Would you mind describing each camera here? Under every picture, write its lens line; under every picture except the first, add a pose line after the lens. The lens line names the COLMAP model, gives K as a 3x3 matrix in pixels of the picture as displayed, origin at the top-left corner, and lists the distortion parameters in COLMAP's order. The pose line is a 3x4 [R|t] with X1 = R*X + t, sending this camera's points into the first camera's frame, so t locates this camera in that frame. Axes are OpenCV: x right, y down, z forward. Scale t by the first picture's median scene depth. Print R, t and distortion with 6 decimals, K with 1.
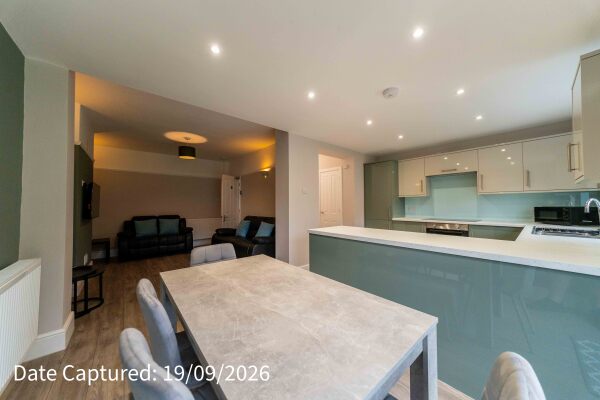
lens RADIAL K [[207.2, 0, 299.5], [0, 207.2, 197.4], [0, 0, 1]] dist [-0.012389, -0.000080]
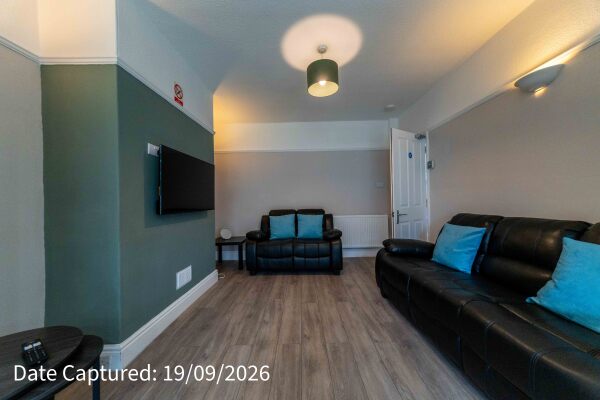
lens RADIAL K [[207.2, 0, 296.9], [0, 207.2, 199.2], [0, 0, 1]] dist [-0.012389, -0.000080]
pose [[0.753602, -0.013822, -0.657186, -0.229505], [0.037191, 0.999074, 0.021634, 0.039701], [0.656278, -0.040745, 0.753418, 0.486499]]
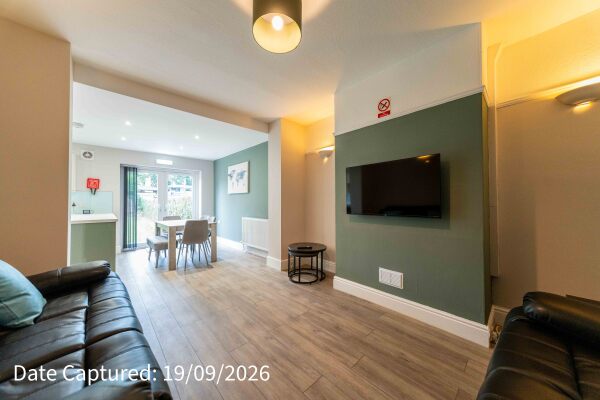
lens RADIAL K [[207.2, 0, 302.0], [0, 207.2, 201.5], [0, 0, 1]] dist [-0.012389, -0.000080]
pose [[-0.998308, 0.004786, -0.057959, -0.498886], [0.006739, 0.999415, -0.033543, 0.050094], [0.057764, -0.033877, -0.997755, 1.156679]]
